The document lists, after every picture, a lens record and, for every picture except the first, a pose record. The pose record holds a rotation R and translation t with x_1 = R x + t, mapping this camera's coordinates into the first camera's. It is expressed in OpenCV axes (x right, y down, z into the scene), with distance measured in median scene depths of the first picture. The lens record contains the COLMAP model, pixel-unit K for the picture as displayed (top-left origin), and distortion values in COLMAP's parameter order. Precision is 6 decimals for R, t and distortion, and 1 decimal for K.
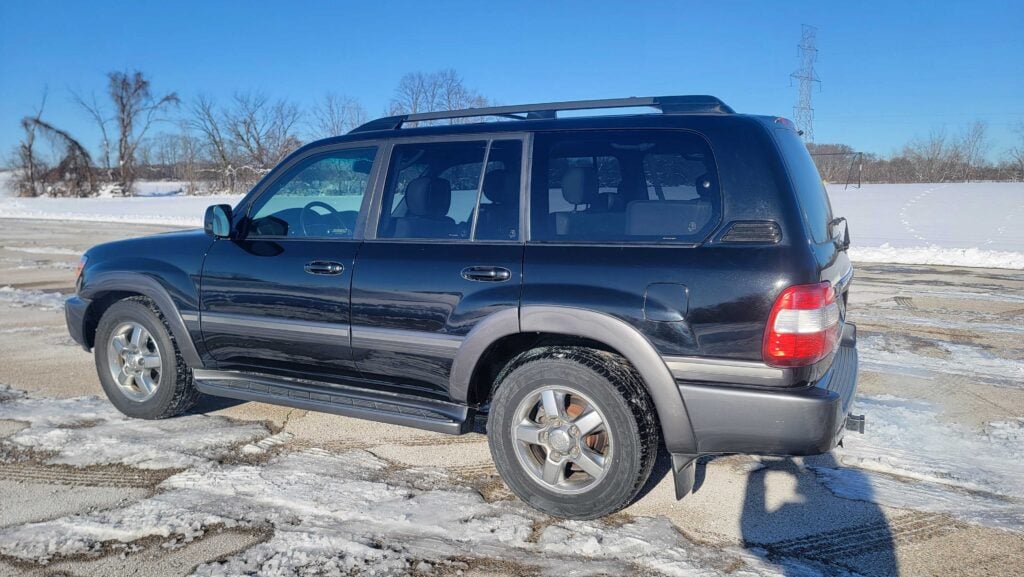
lens RADIAL K [[698.9, 0, 520.8], [0, 698.9, 291.0], [0, 0, 1]] dist [0.092355, -0.078066]
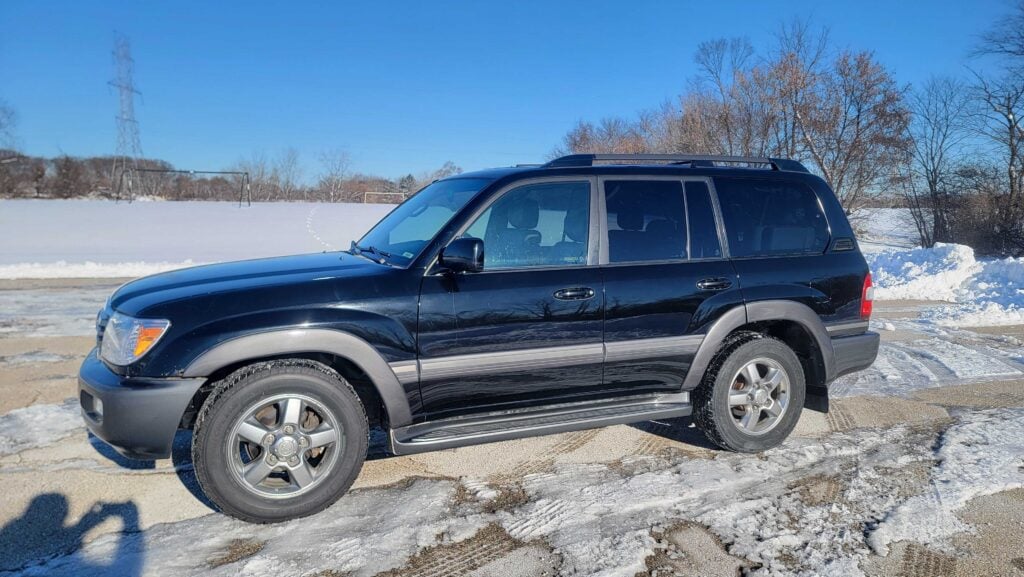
lens RADIAL K [[702.6, 0, 517.5], [0, 702.6, 285.6], [0, 0, 1]] dist [0.072158, -0.047717]
pose [[0.641997, -0.078470, 0.762681, -1.176370], [0.101500, 0.994692, 0.016902, -0.073183], [-0.759959, 0.066561, 0.646554, 0.384418]]
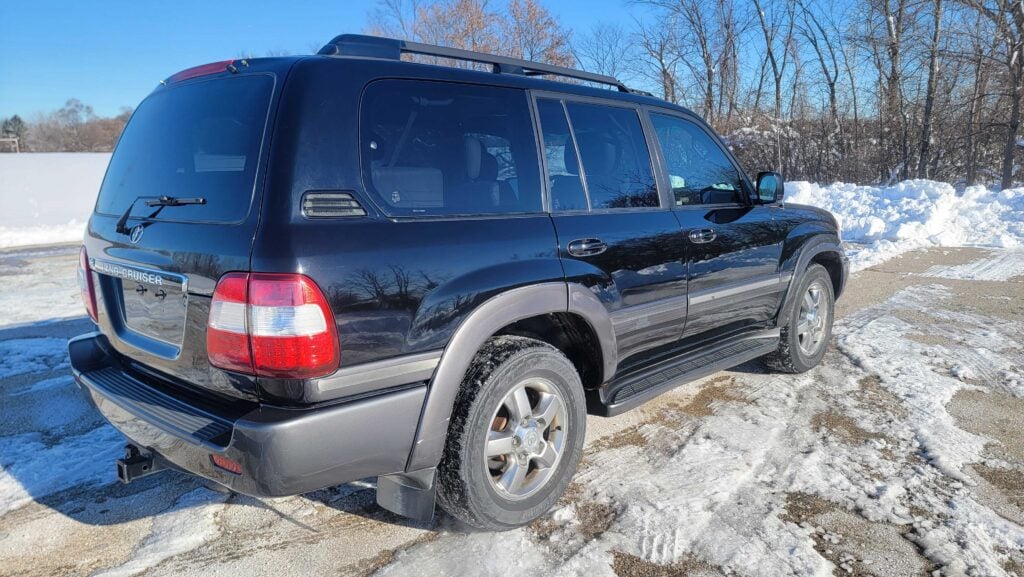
lens RADIAL K [[708.6, 0, 512.0], [0, 708.6, 288.5], [0, 0, 1]] dist [0.075112, -0.056218]
pose [[0.256169, -0.193830, 0.946999, -1.193423], [0.161127, 0.974545, 0.155882, -0.154348], [-0.953108, 0.112655, 0.280880, 0.911228]]
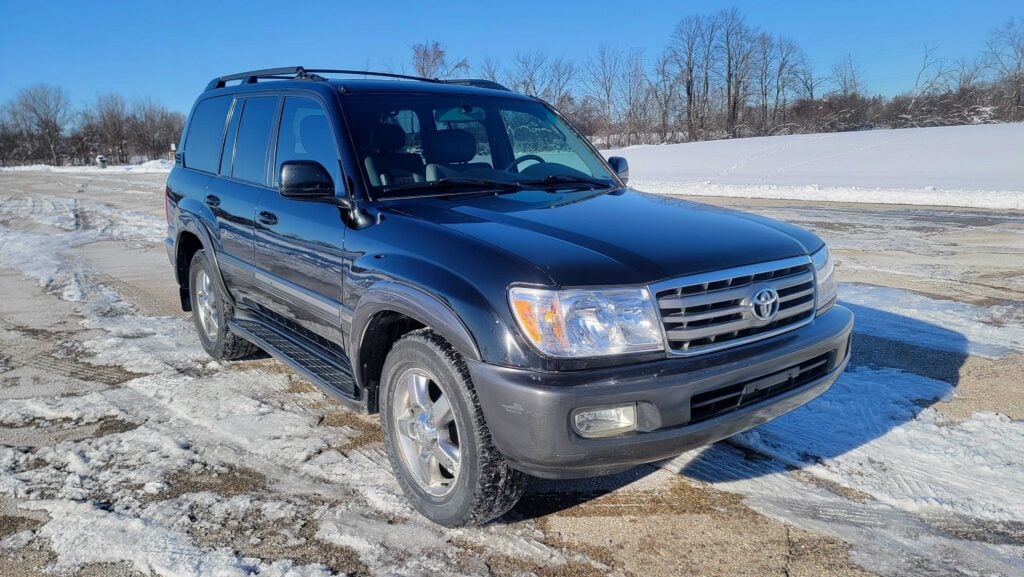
lens RADIAL K [[699.5, 0, 531.9], [0, 699.5, 302.2], [0, 0, 1]] dist [0.082363, -0.073832]
pose [[0.929106, 0.050478, -0.366353, 0.628123], [-0.020725, 0.996191, 0.084701, 0.003568], [0.369233, -0.071104, 0.926613, 0.101450]]
